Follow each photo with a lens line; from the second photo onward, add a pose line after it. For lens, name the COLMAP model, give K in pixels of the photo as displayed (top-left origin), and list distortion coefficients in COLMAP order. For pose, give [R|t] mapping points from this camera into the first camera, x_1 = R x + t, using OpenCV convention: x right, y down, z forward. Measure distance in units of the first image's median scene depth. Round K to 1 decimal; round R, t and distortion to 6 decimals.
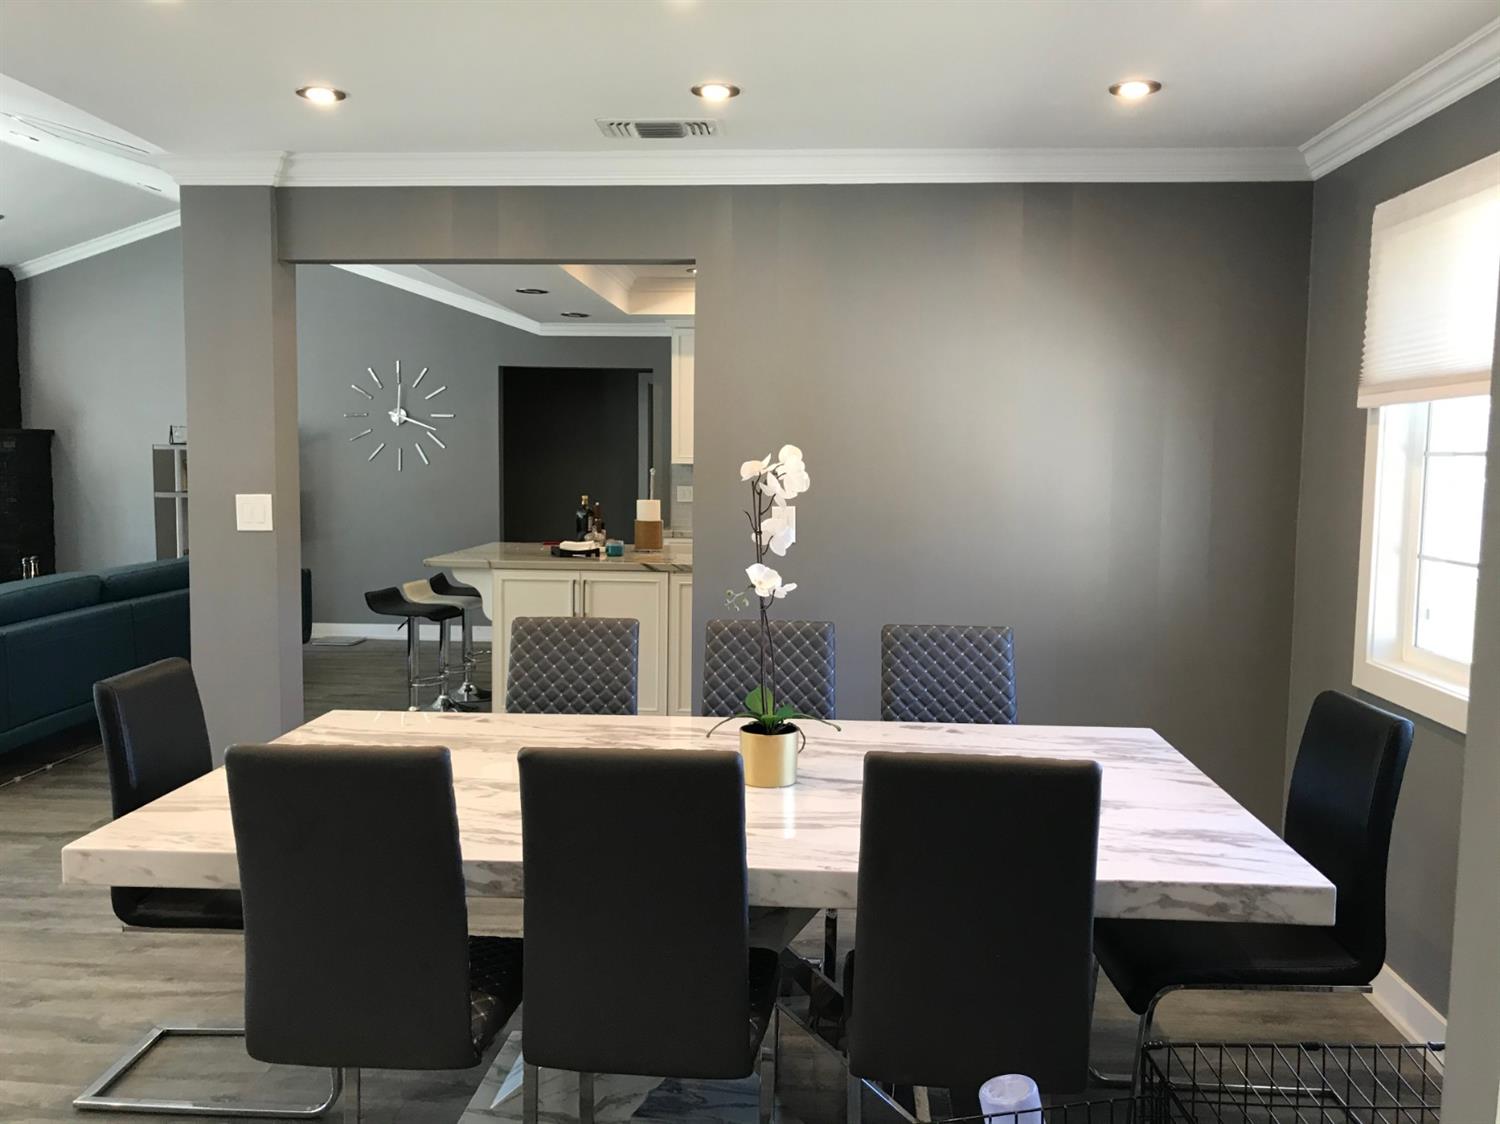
lens RADIAL K [[1232.7, 0, 757.4], [0, 1232.7, 551.1], [0, 0, 1]] dist [0.009588, -0.009058]
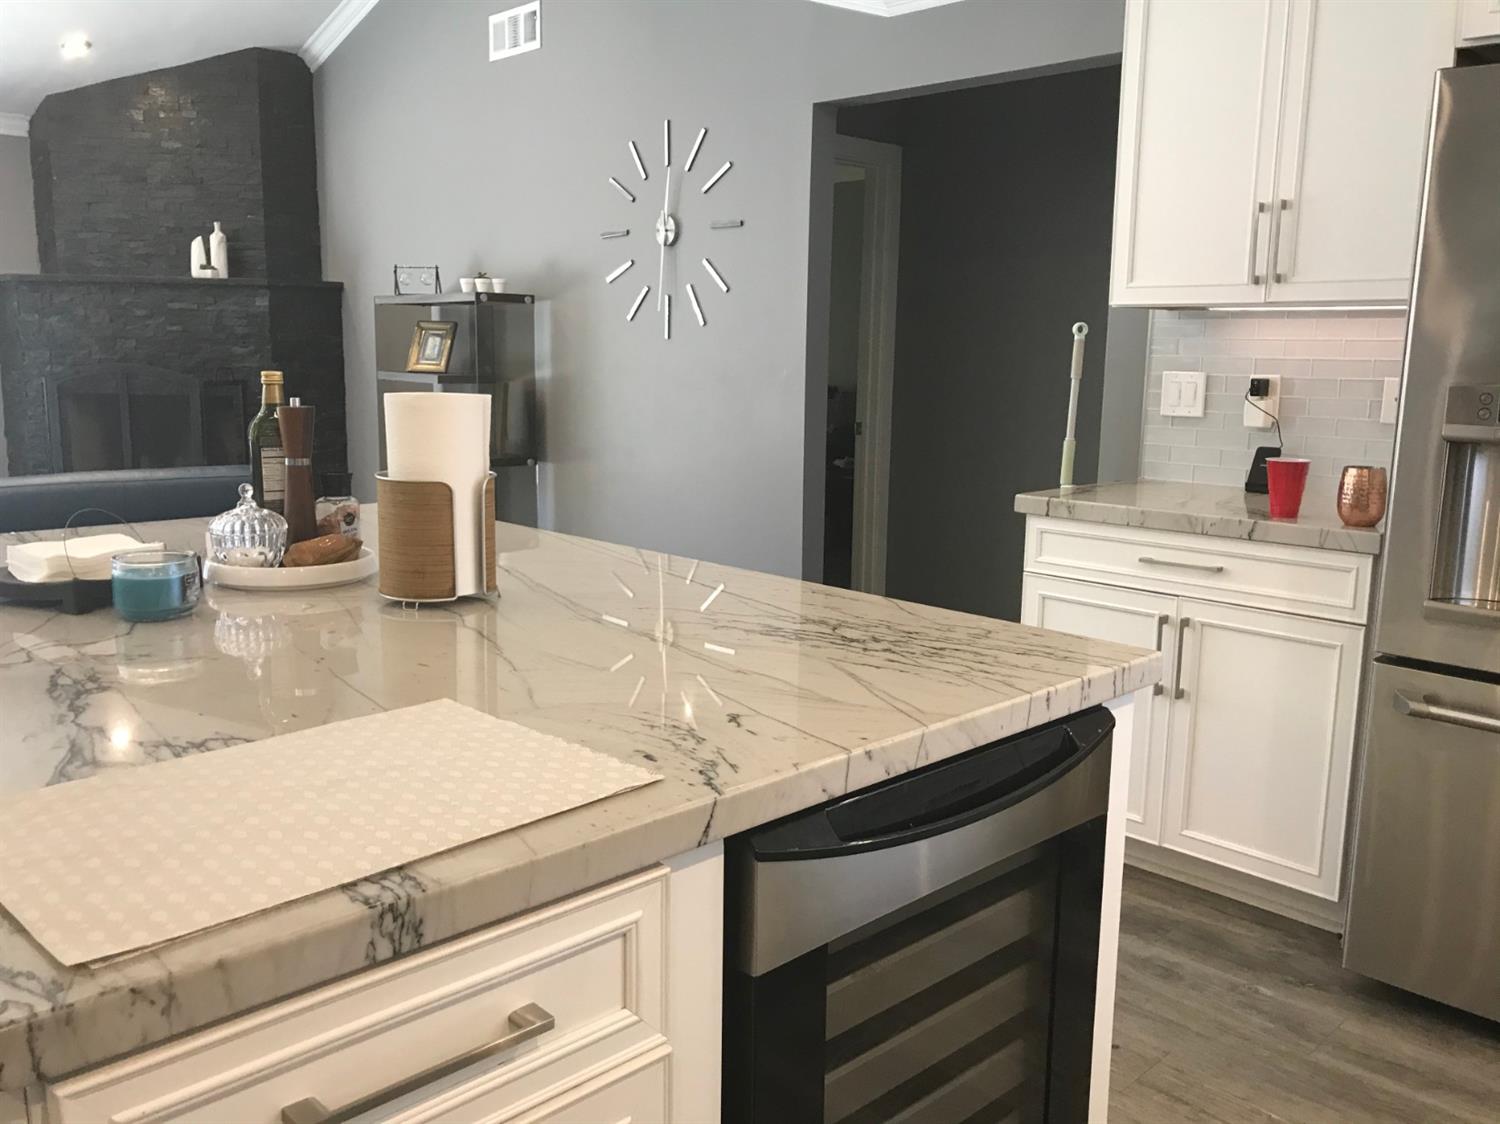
lens RADIAL K [[1244.9, 0, 752.4], [0, 1244.9, 558.1], [0, 0, 1]] dist [0.037684, -0.049334]
pose [[0.740057, 0.112489, -0.663070, 0.125820], [-0.061486, 0.993101, 0.099854, -0.036720], [0.669728, -0.033128, 0.741867, 0.847172]]
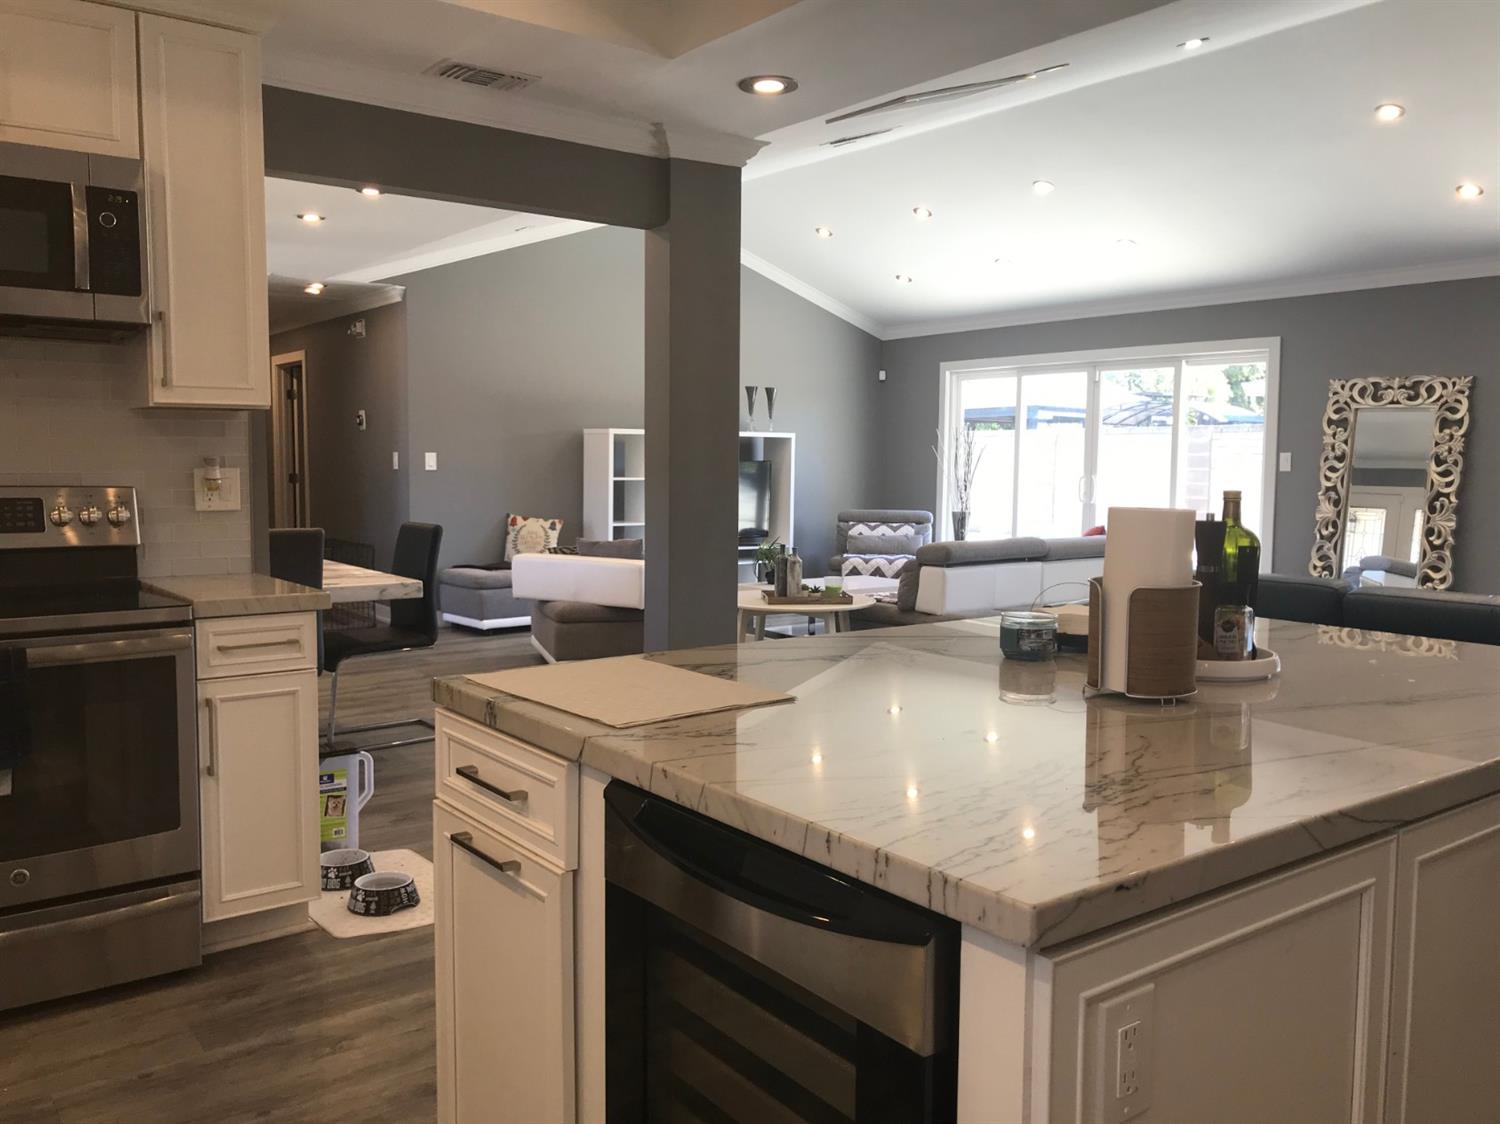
lens RADIAL K [[1229.8, 0, 752.9], [0, 1229.8, 563.1], [0, 0, 1]] dist [0.078175, -0.084327]
pose [[-0.764094, 0.042227, -0.643721, 0.154087], [-0.066138, 0.987470, 0.143282, -0.062208], [0.641706, 0.152055, -0.751727, 1.139358]]
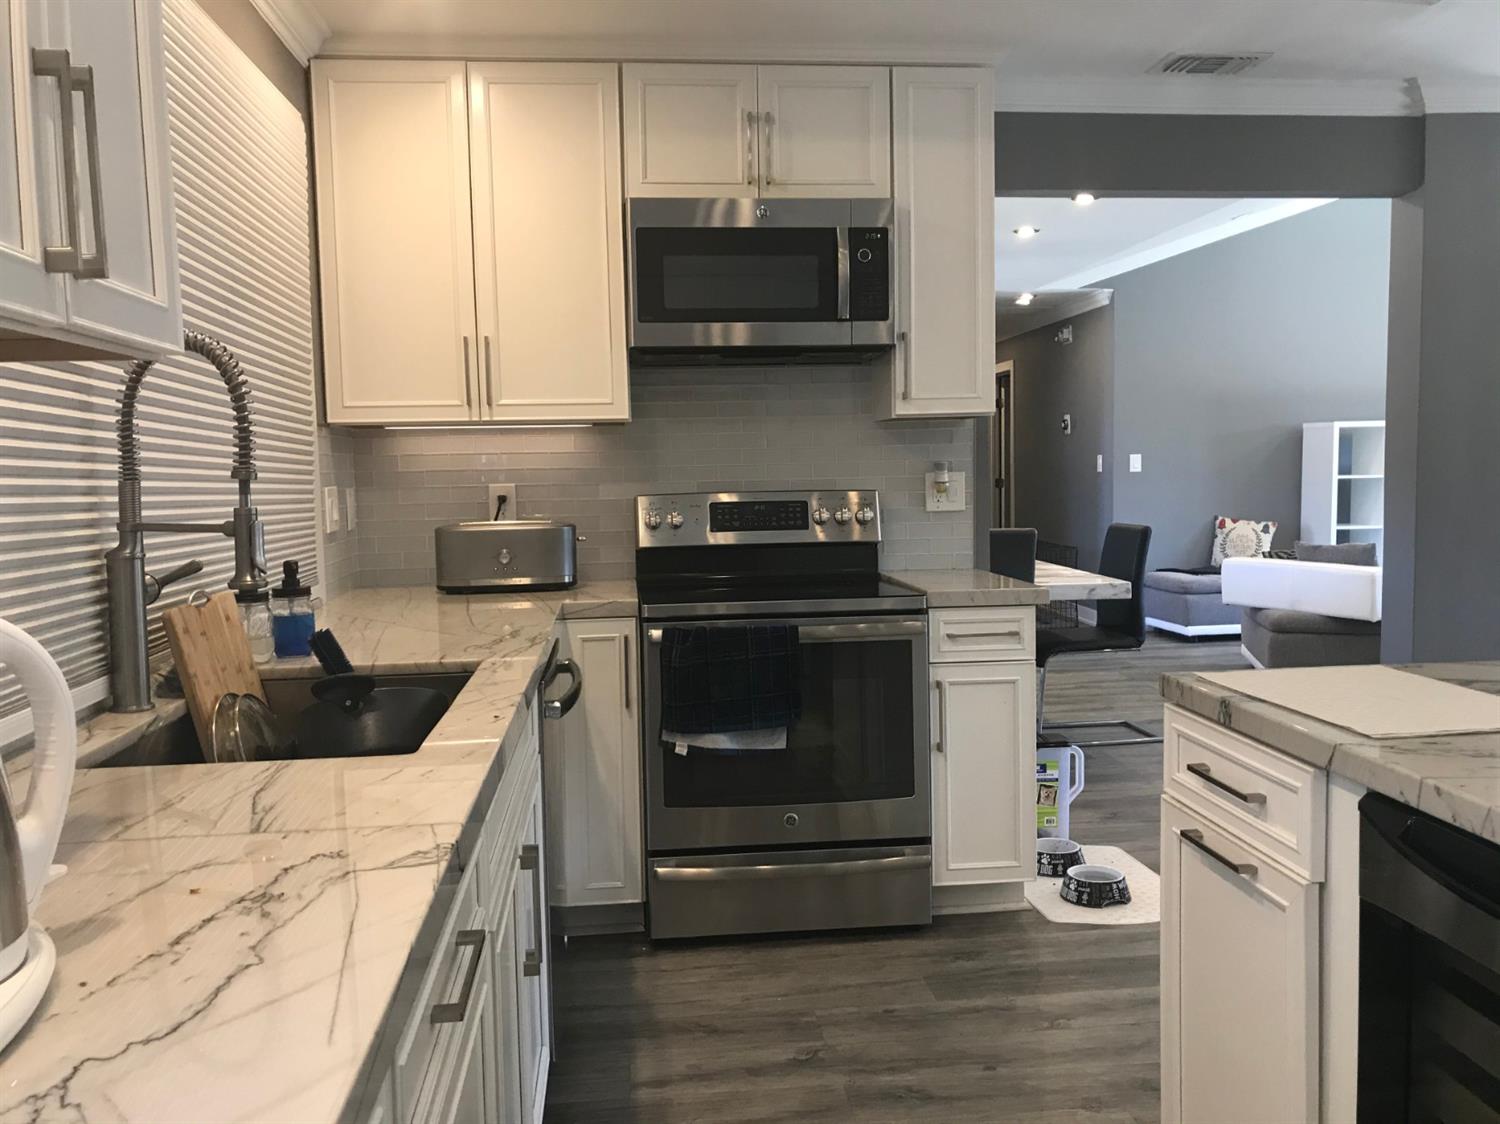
lens RADIAL K [[1244.9, 0, 752.4], [0, 1244.9, 558.1], [0, 0, 1]] dist [0.037684, -0.049334]
pose [[-0.987569, 0.019878, -0.155922, 0.165777], [-0.004579, 0.987912, 0.154945, -0.060611], [0.157117, 0.153733, -0.975541, 1.143844]]
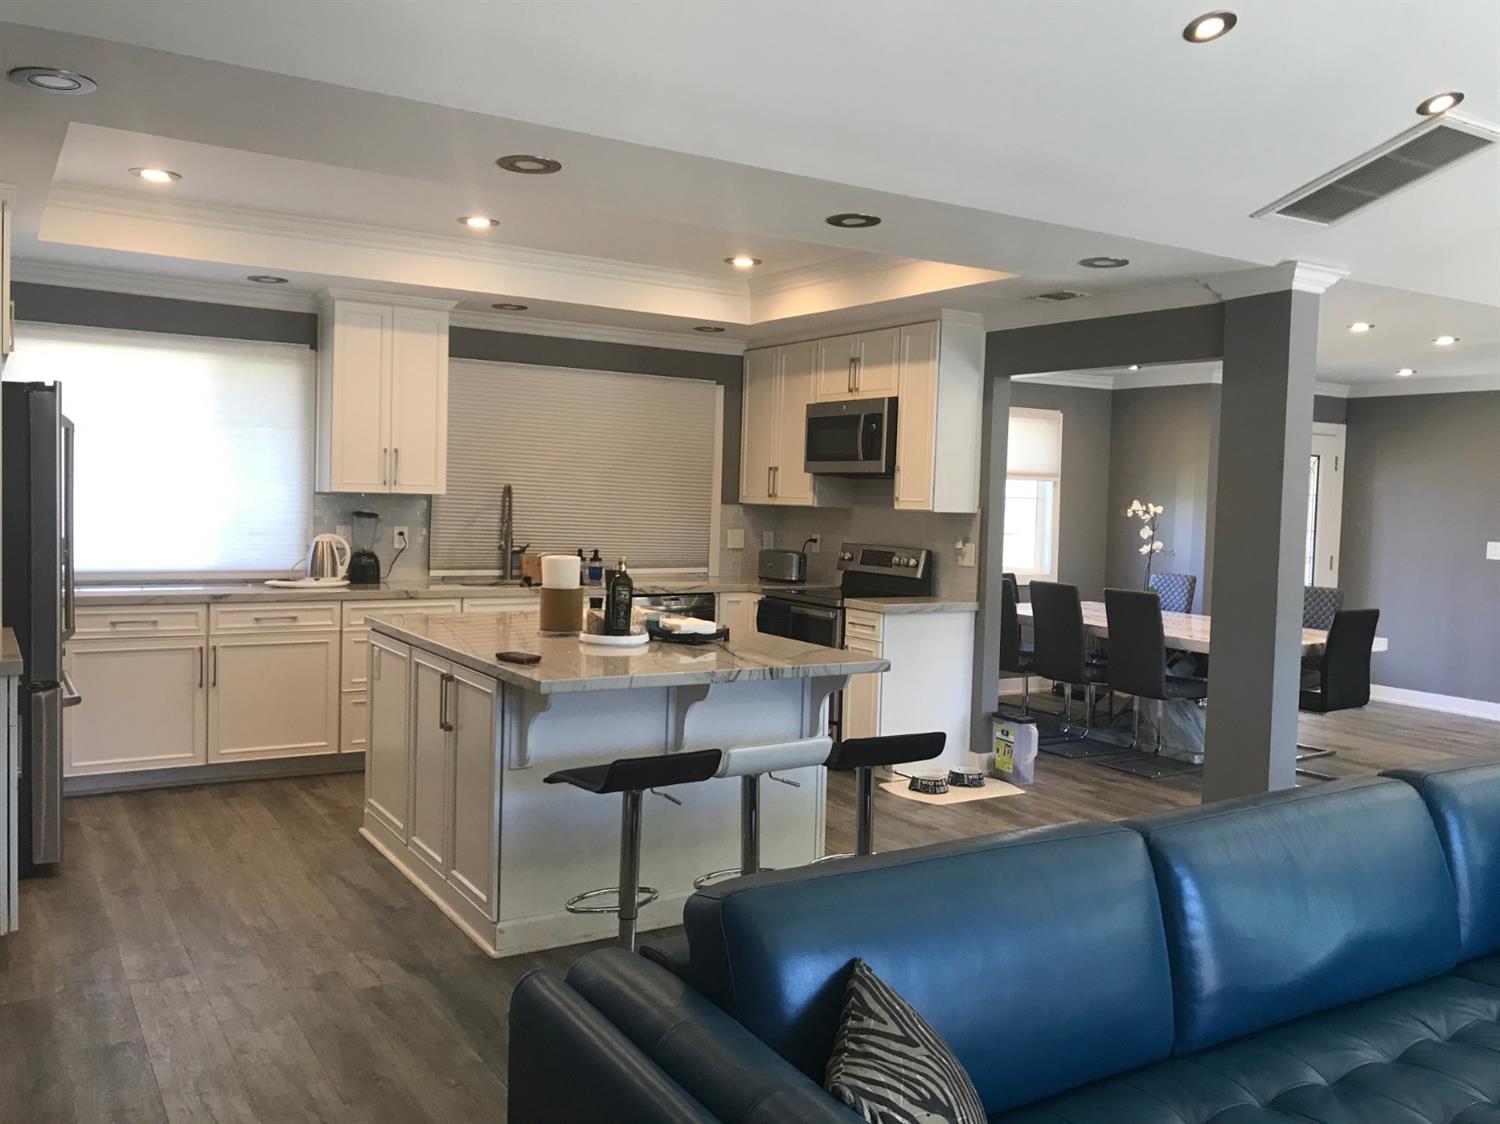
lens RADIAL K [[1244.9, 0, 752.4], [0, 1244.9, 558.1], [0, 0, 1]] dist [0.037684, -0.049334]
pose [[-0.572262, -0.069875, 0.817088, -0.684144], [0.030855, 0.993823, 0.106599, -0.106911], [-0.819490, 0.086214, -0.566572, 1.278931]]
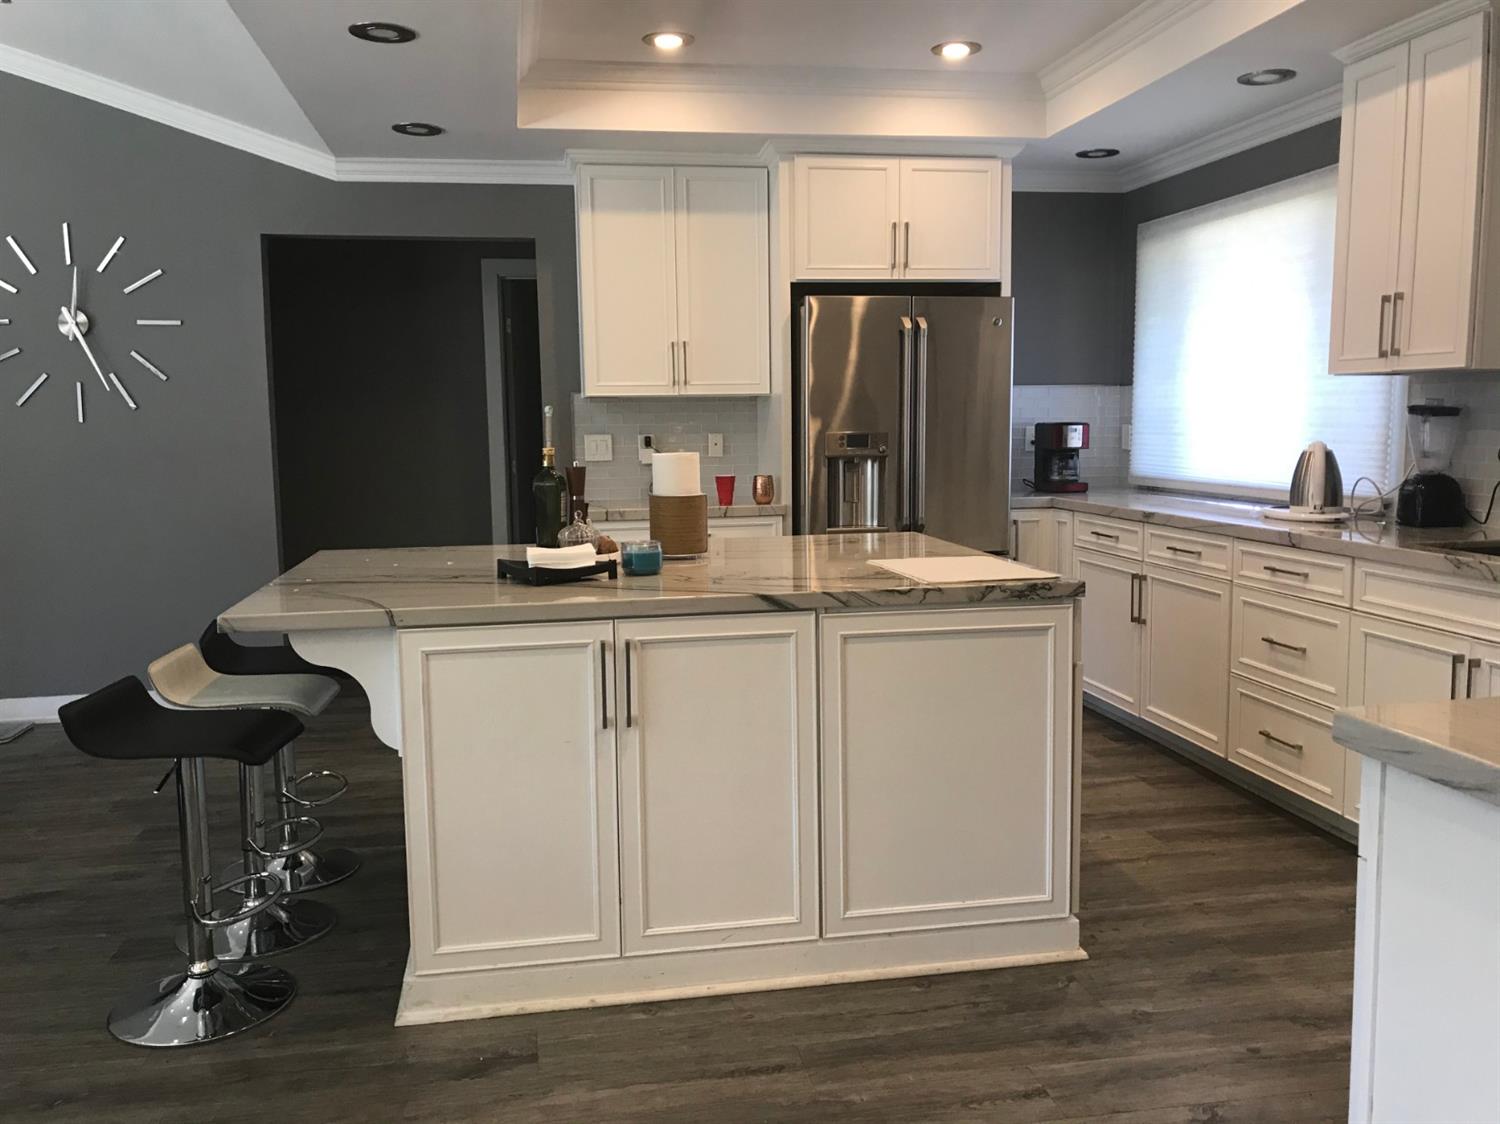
lens RADIAL K [[1244.9, 0, 752.4], [0, 1244.9, 558.1], [0, 0, 1]] dist [0.037684, -0.049334]
pose [[0.972288, -0.051575, 0.228025, -0.171480], [0.043807, 0.998279, 0.039000, -0.017438], [-0.229644, -0.027930, 0.972874, 0.506796]]
